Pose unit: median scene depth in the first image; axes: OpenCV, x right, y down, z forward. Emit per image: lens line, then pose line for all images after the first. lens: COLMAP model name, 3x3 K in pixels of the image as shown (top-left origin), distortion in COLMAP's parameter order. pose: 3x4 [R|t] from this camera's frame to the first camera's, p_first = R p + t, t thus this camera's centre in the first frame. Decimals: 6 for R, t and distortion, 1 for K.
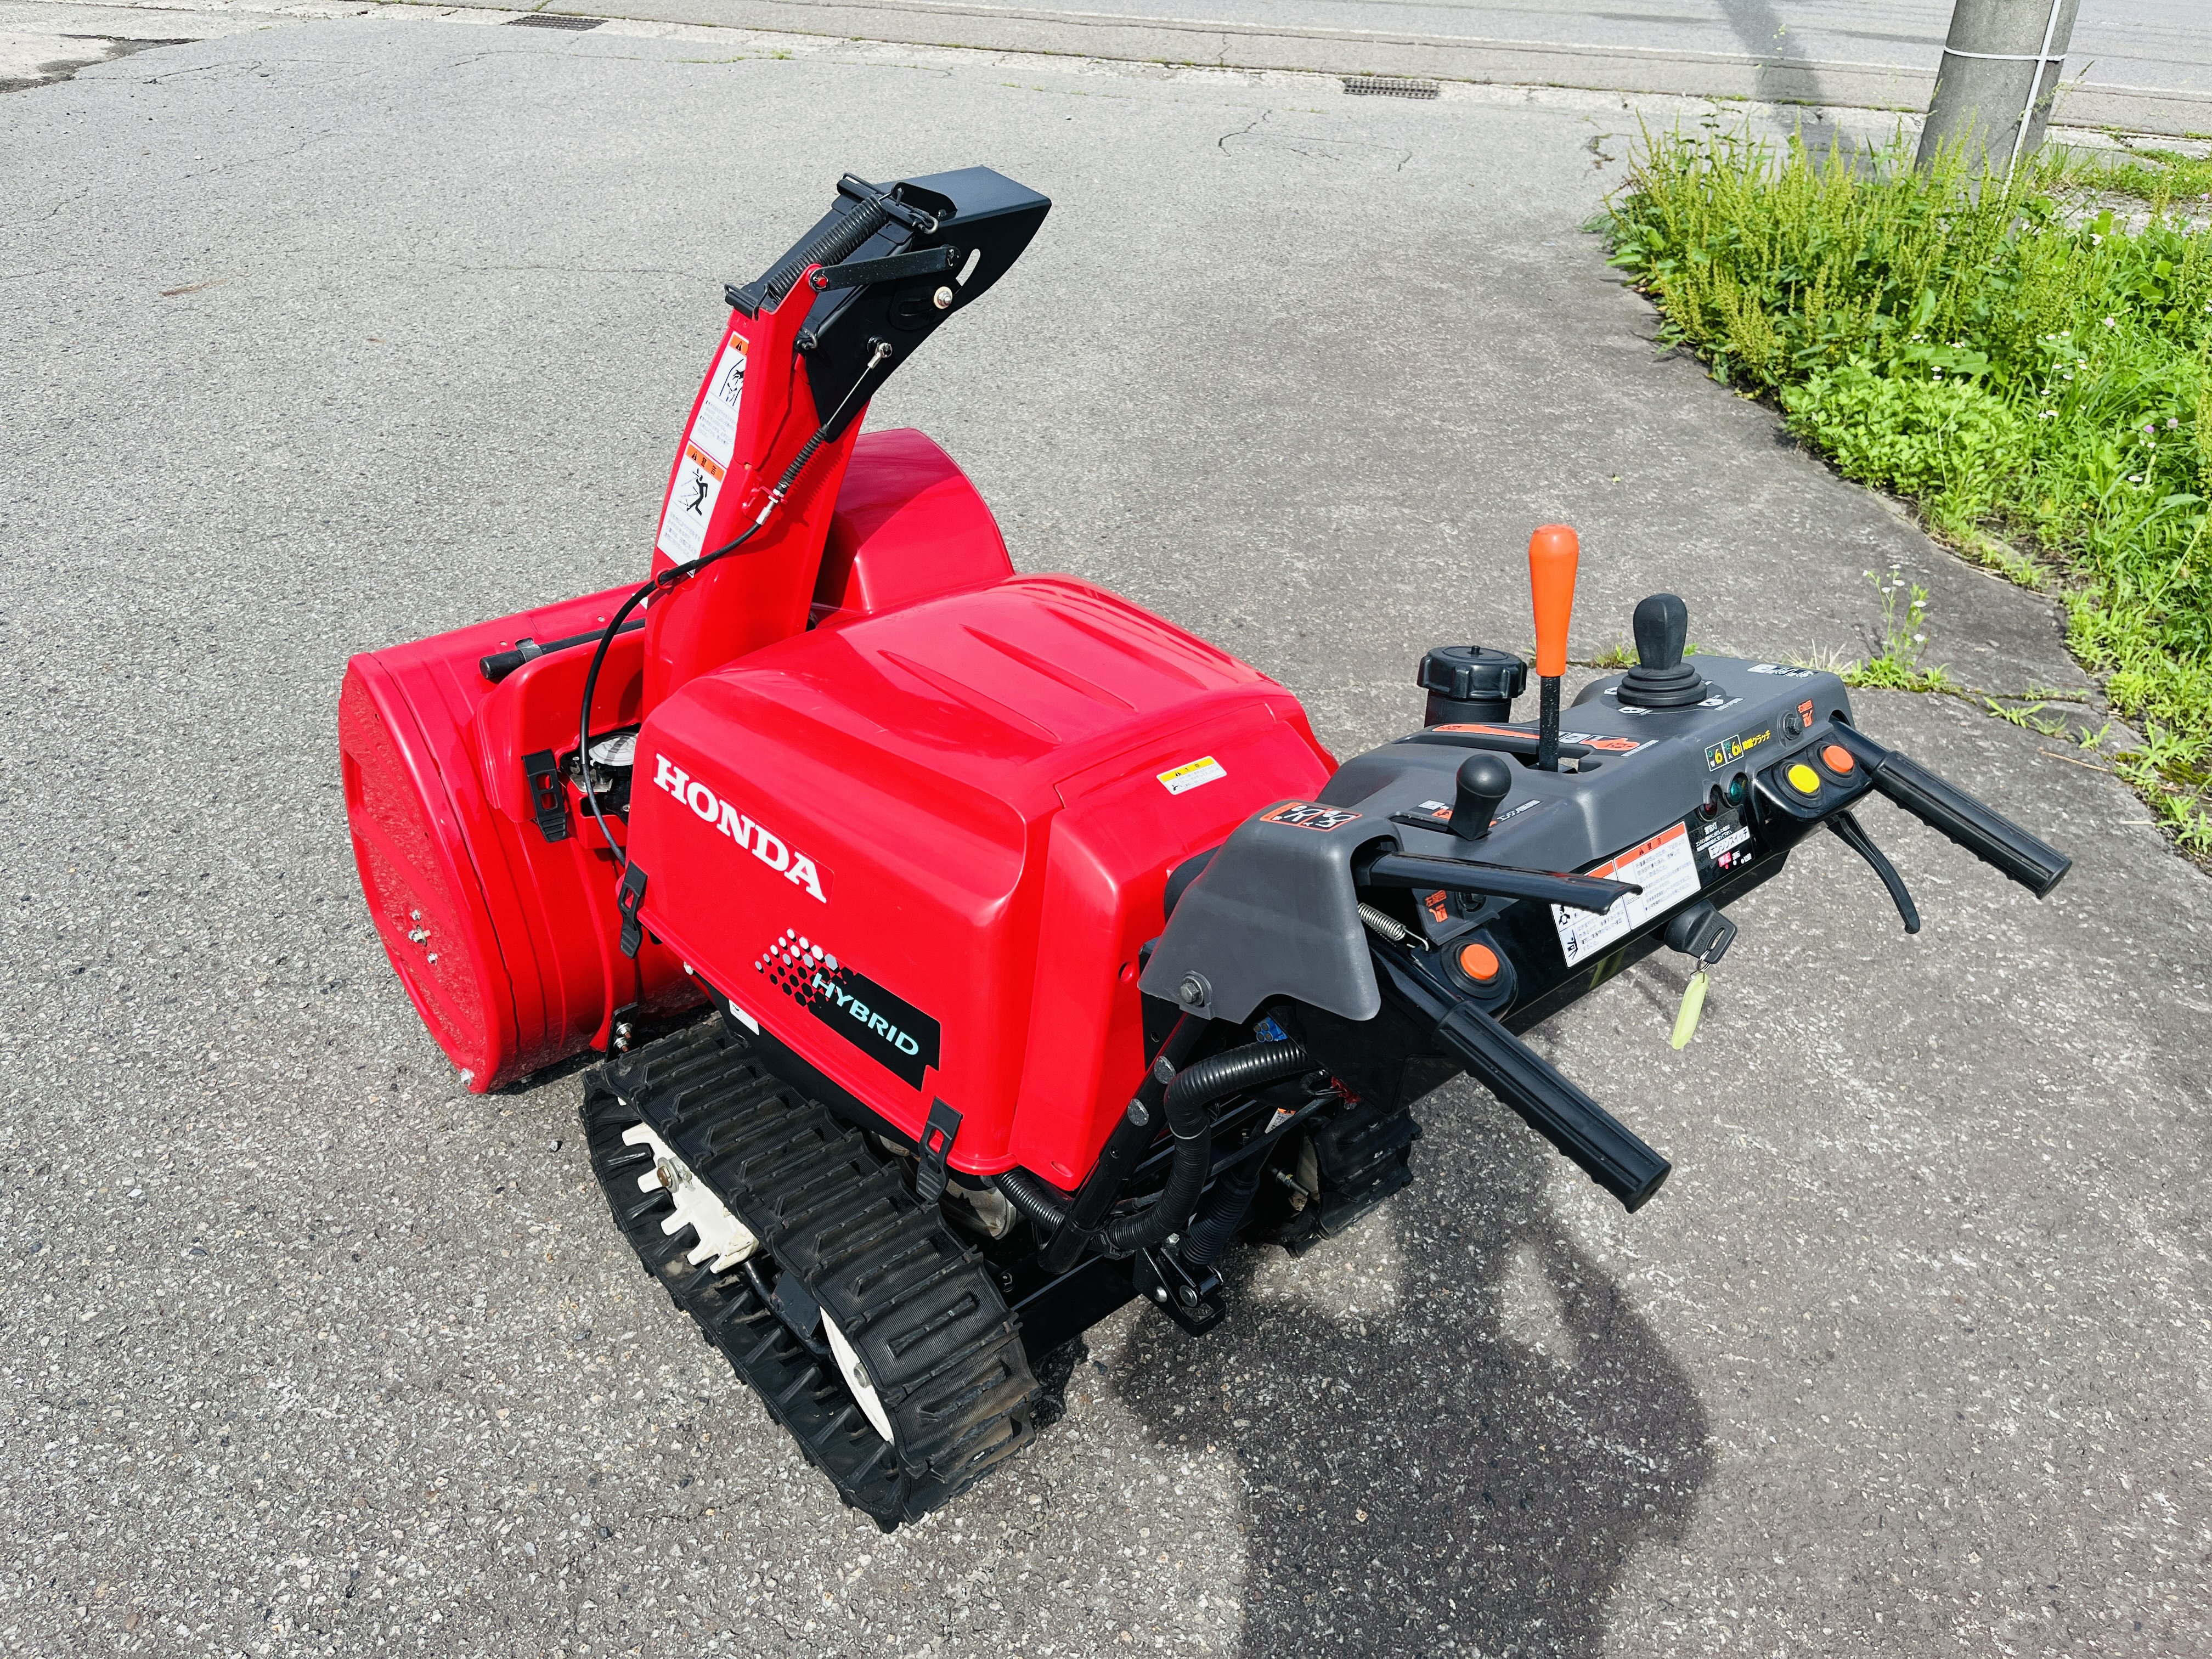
lens RADIAL K [[1667.1, 0, 1129.3], [0, 1667.1, 845.4], [0, 0, 1]] dist [0.073366, -0.118537]
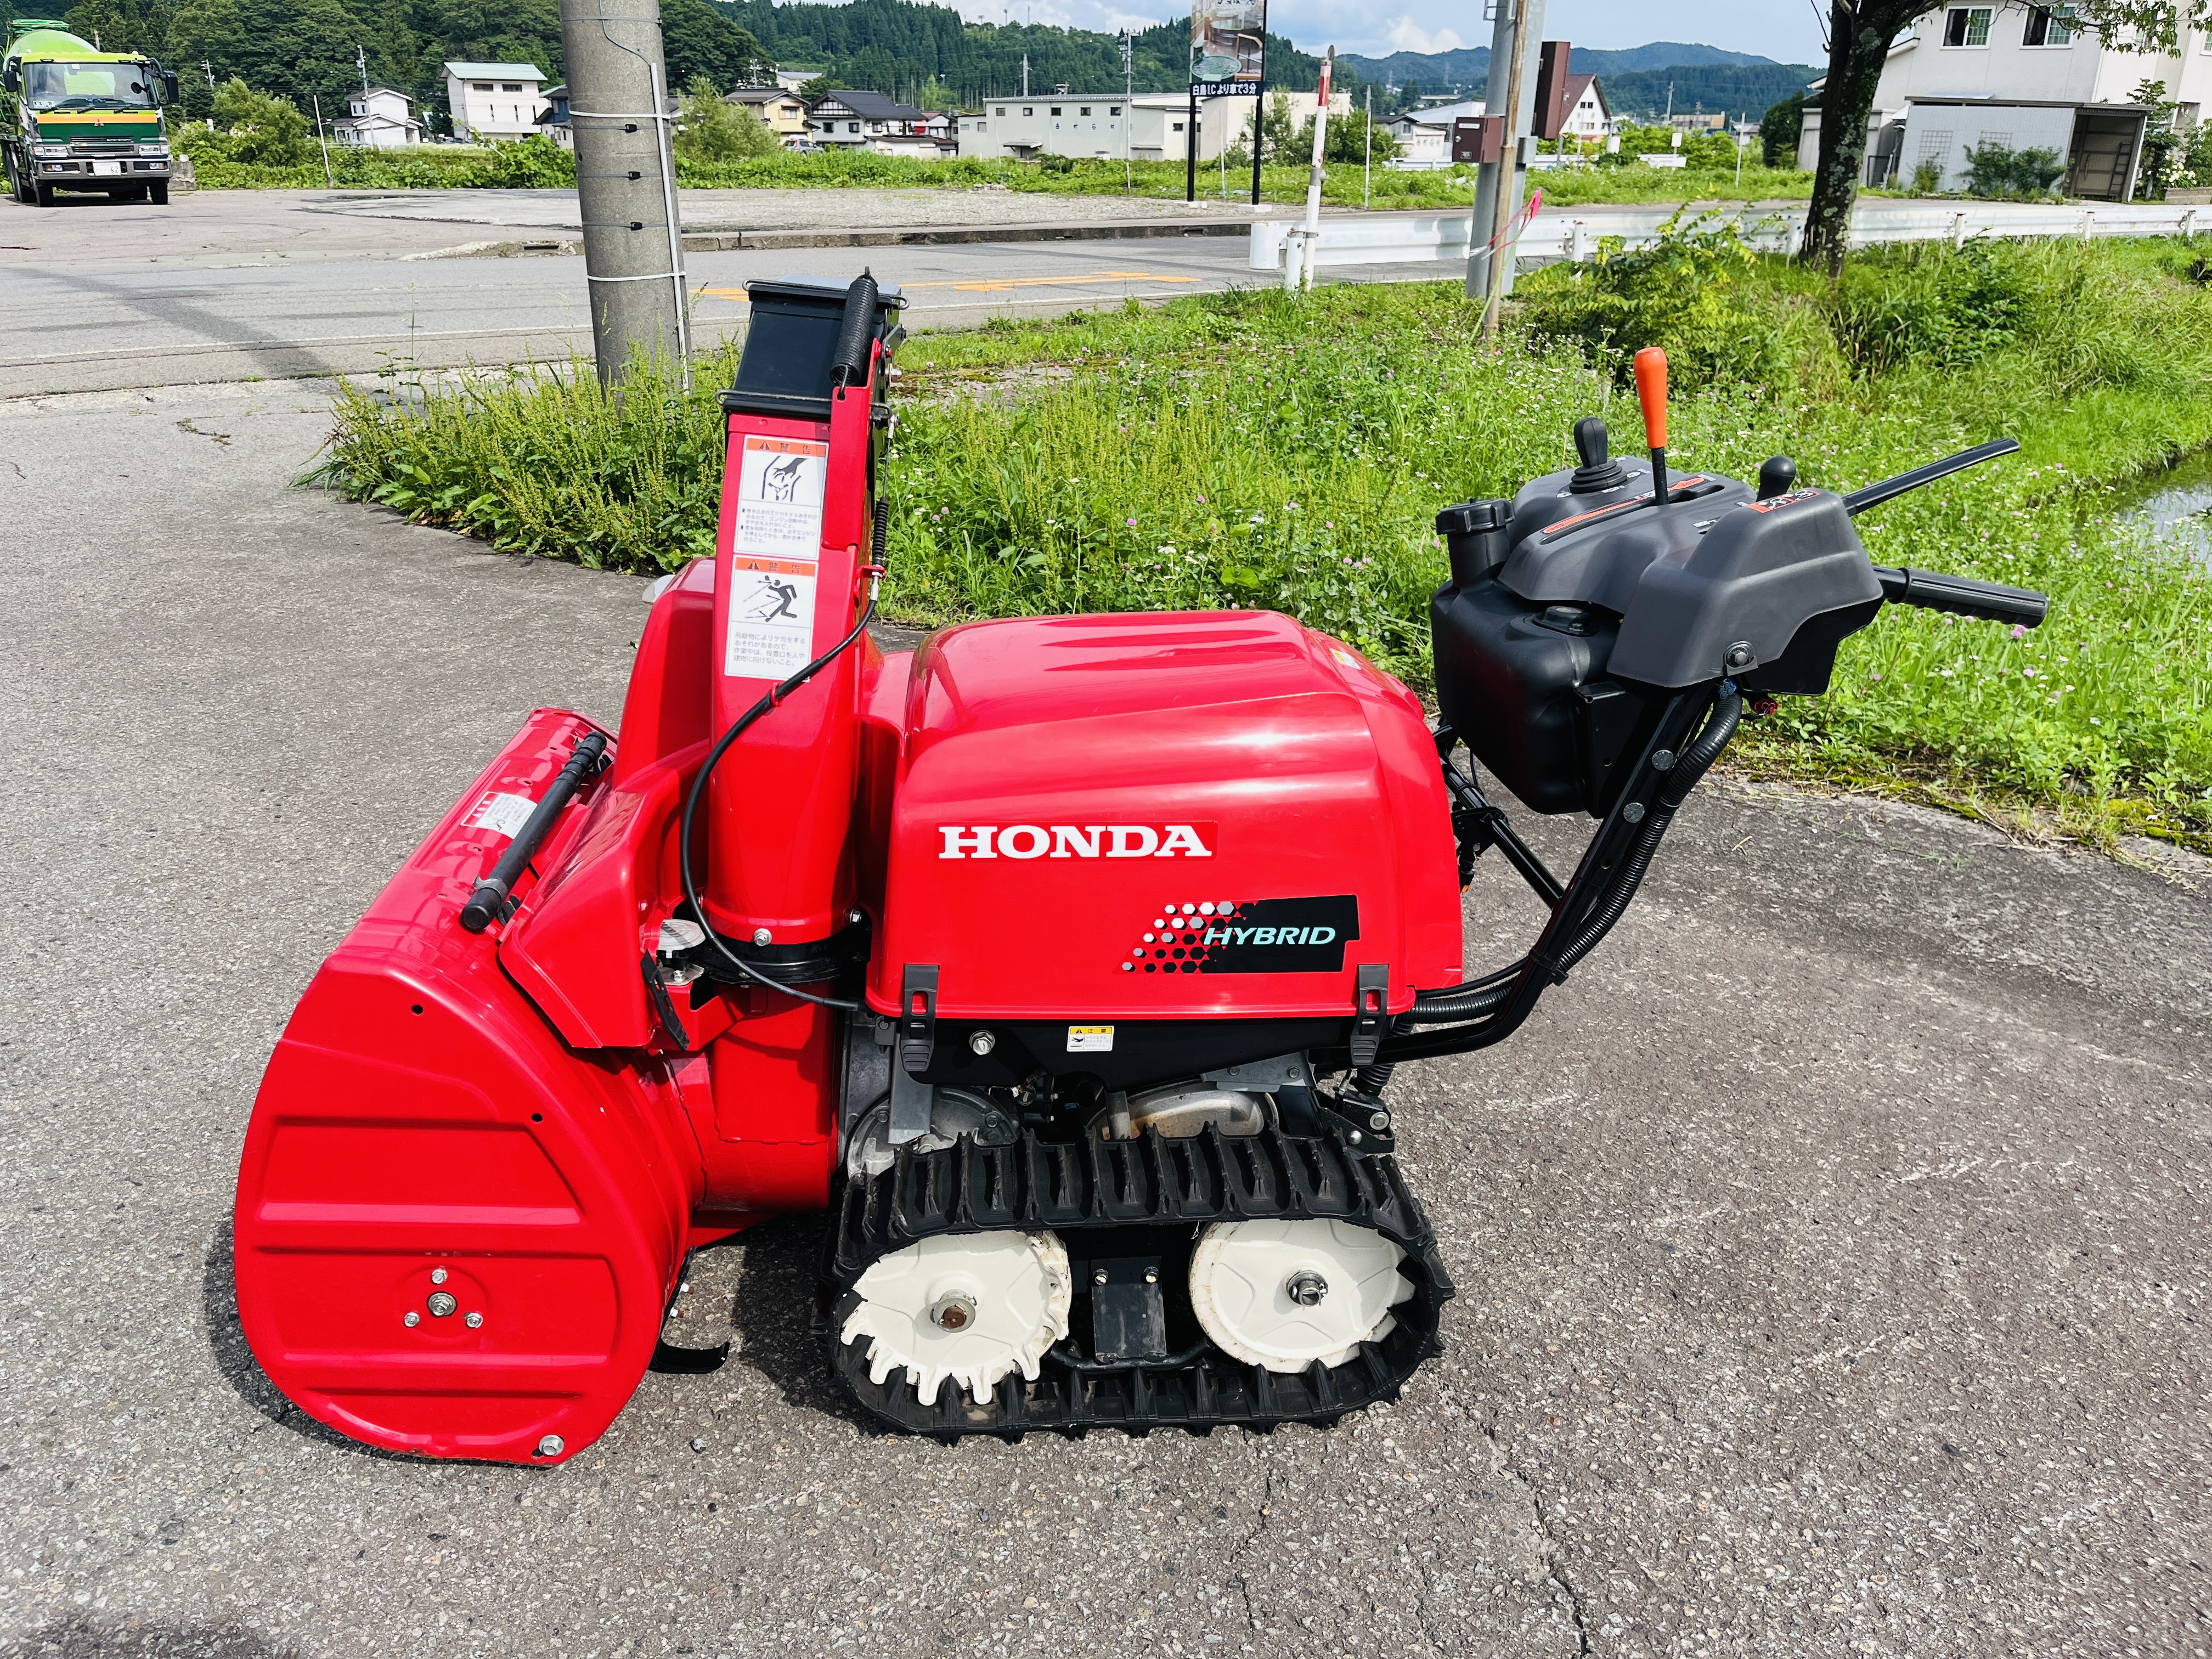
lens RADIAL K [[1641.1, 0, 1116.1], [0, 1641.1, 840.6], [0, 0, 1]] dist [0.073632, -0.105748]
pose [[0.612186, -0.331943, 0.717665, -0.941003], [0.438265, 0.897890, 0.041452, -0.043683], [-0.658143, 0.289151, 0.695154, 0.280199]]
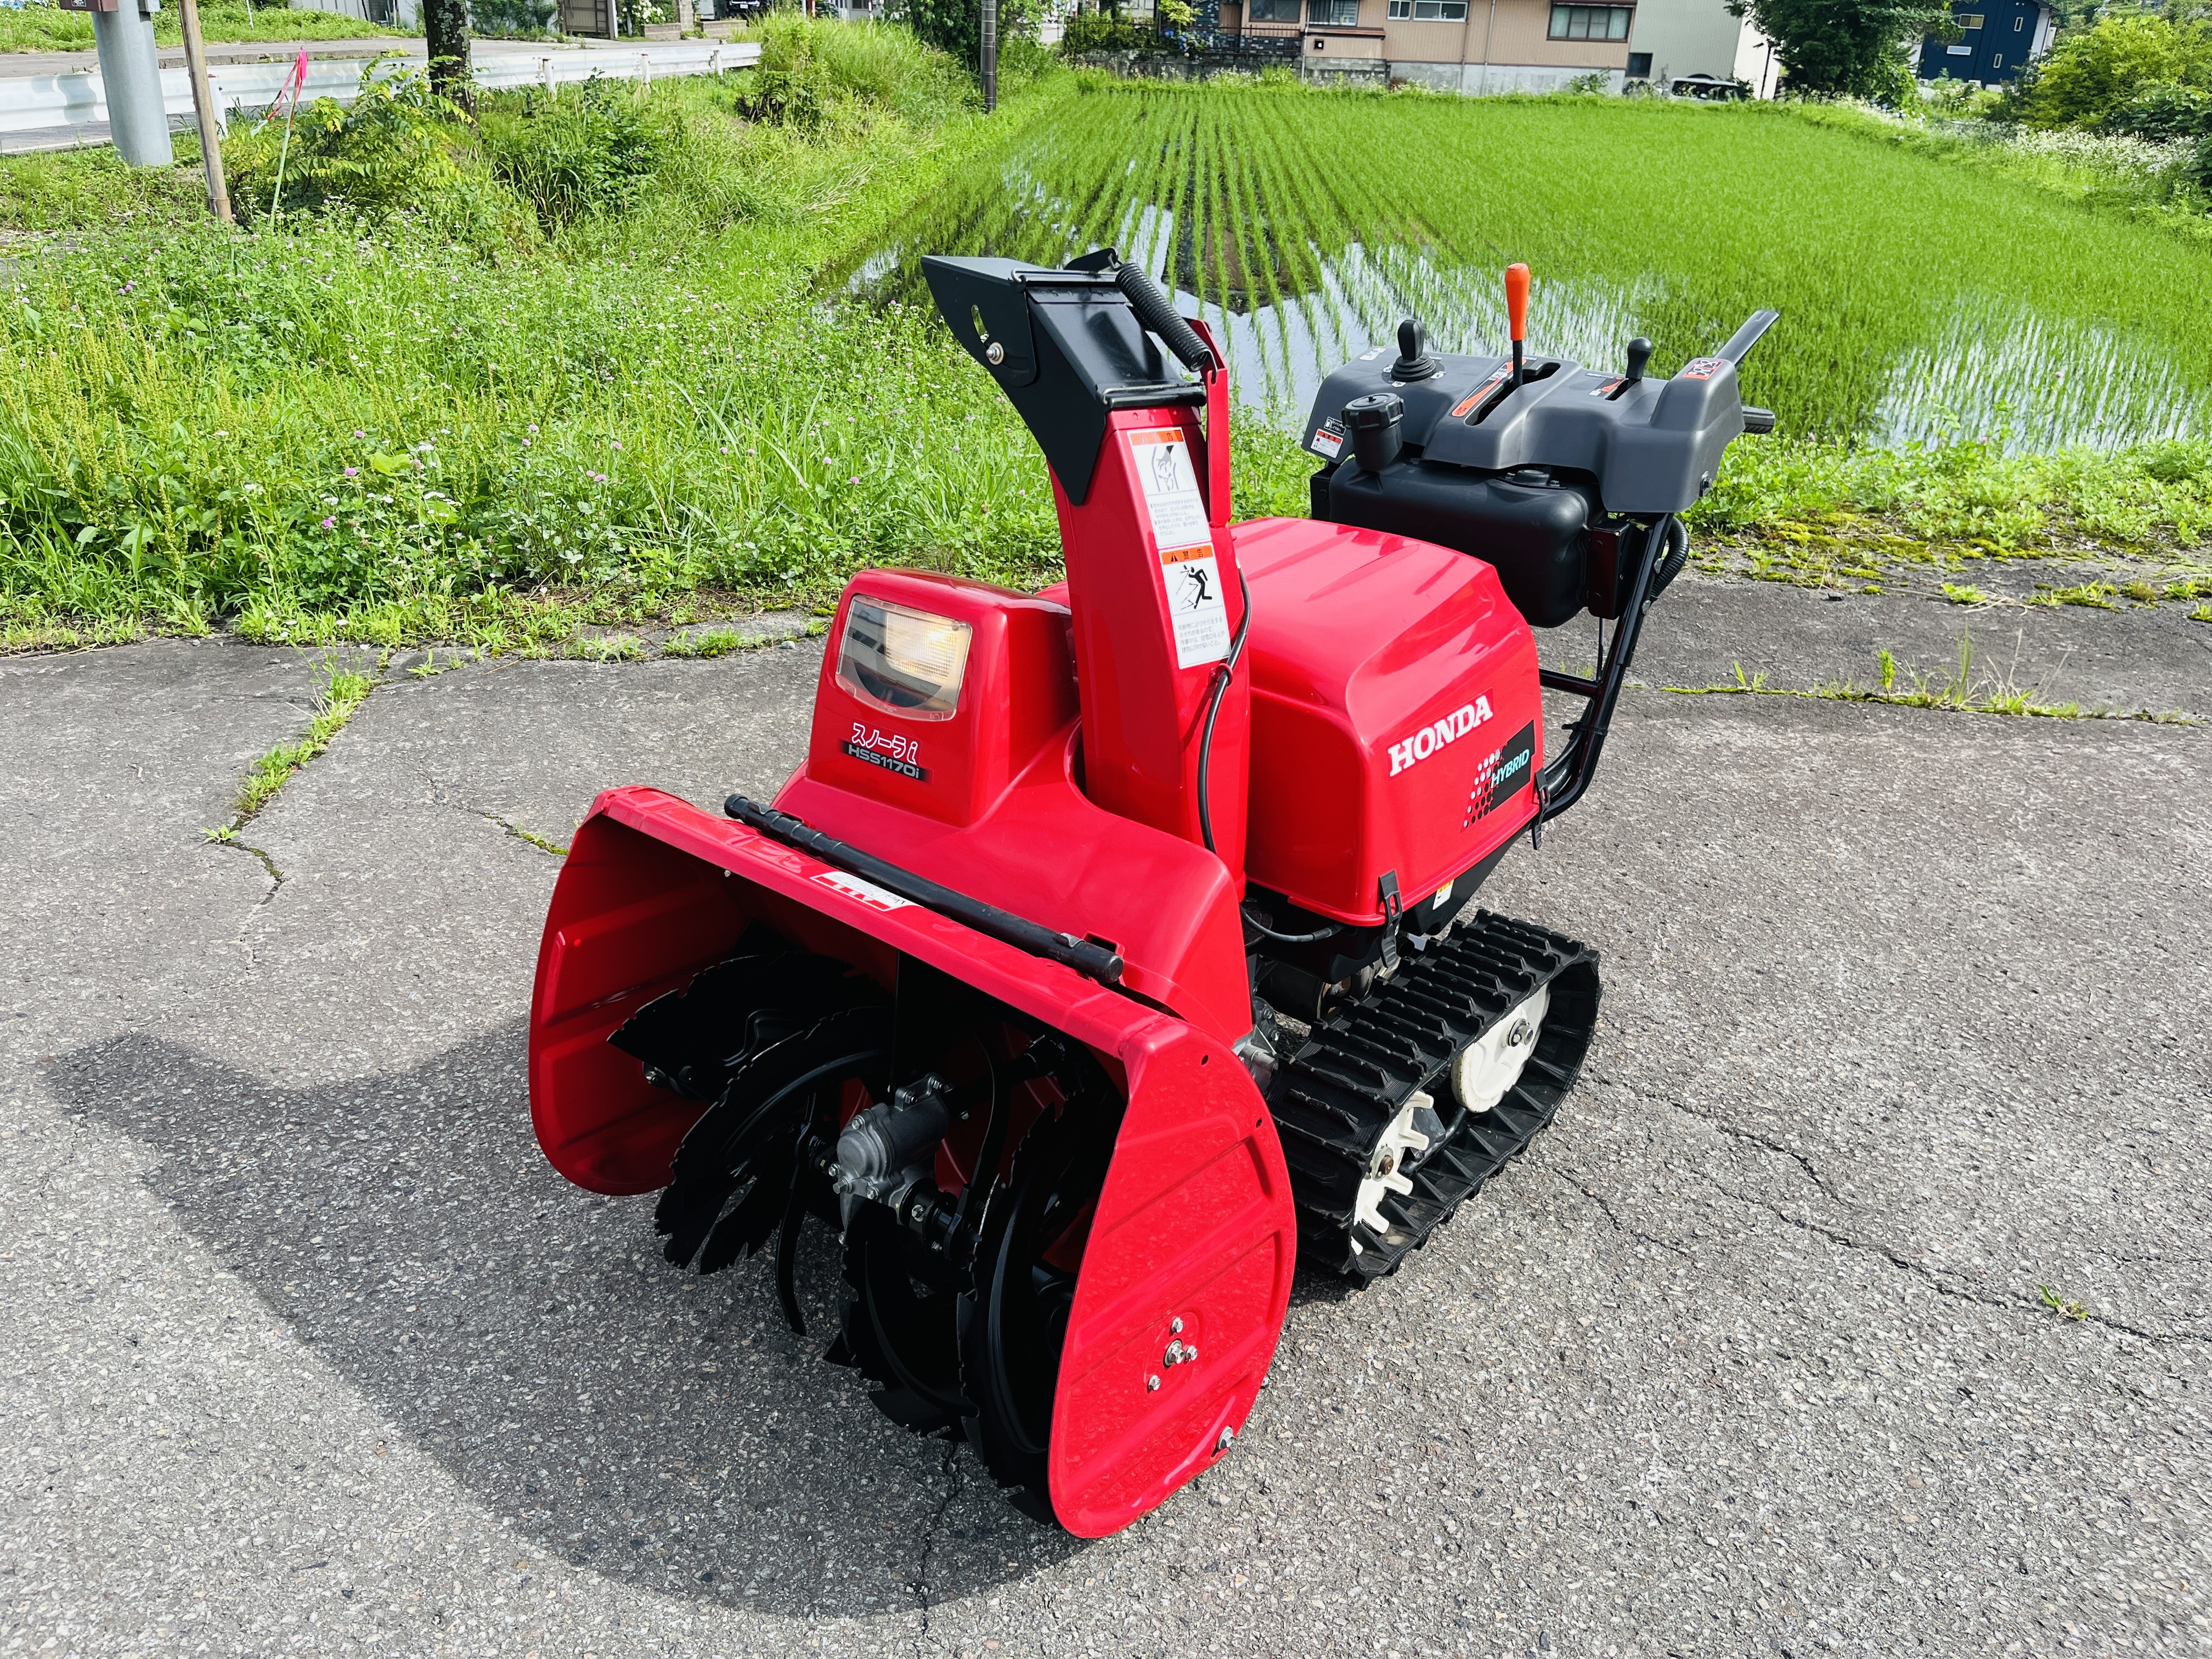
lens RADIAL K [[1641.1, 0, 1116.1], [0, 1641.1, 840.6], [0, 0, 1]] dist [0.073632, -0.105748]
pose [[-0.134987, -0.476571, 0.868711, -1.272518], [0.504778, 0.721360, 0.474171, -0.638950], [-0.852630, 0.502513, 0.143189, 1.067243]]
